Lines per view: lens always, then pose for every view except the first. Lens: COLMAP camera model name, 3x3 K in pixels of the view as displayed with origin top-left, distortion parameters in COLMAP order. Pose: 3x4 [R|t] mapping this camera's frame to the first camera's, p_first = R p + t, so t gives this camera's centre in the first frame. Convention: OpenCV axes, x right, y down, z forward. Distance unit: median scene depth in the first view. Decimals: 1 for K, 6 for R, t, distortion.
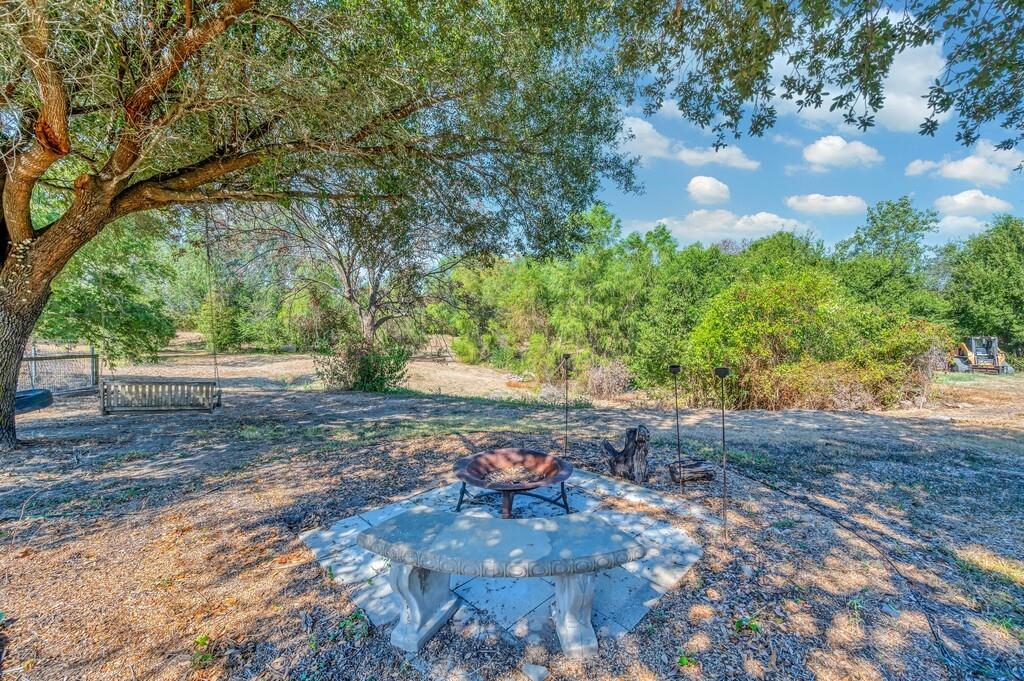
lens RADIAL K [[416.2, 0, 514.6], [0, 416.2, 336.5], [0, 0, 1]] dist [-0.001264, -0.000009]
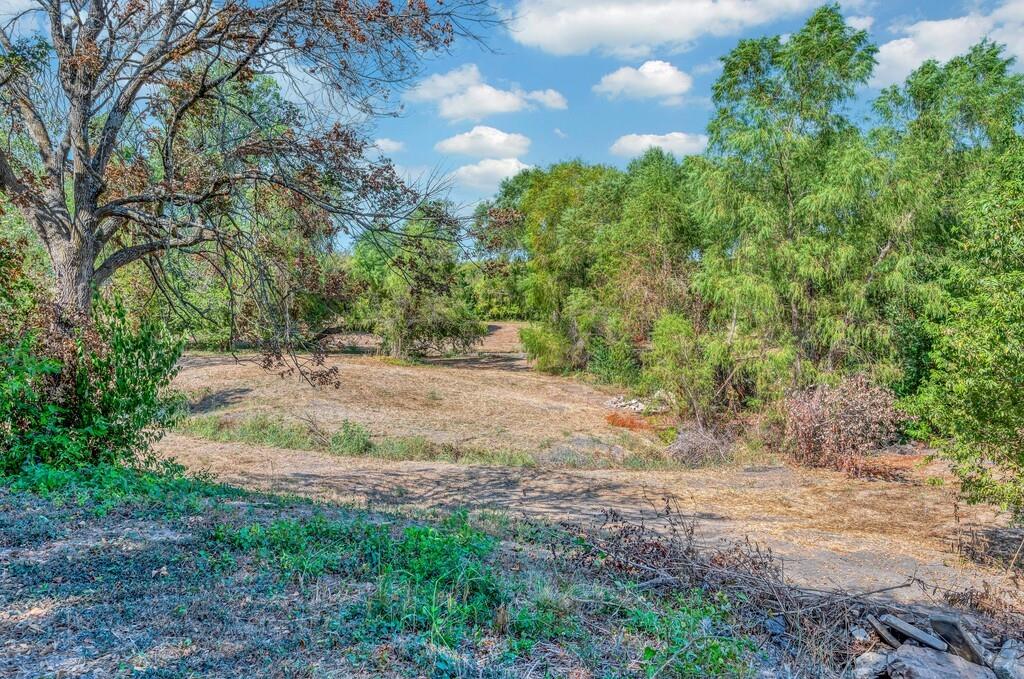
lens RADIAL K [[627.4, 0, 533.0], [0, 627.4, 331.9], [0, 0, 1]] dist [0.002240, -0.000624]
pose [[0.973500, 0.005505, -0.228619, 0.041344], [-0.004644, 0.999980, 0.004304, 0.007534], [0.228638, -0.003128, 0.973506, 0.183207]]
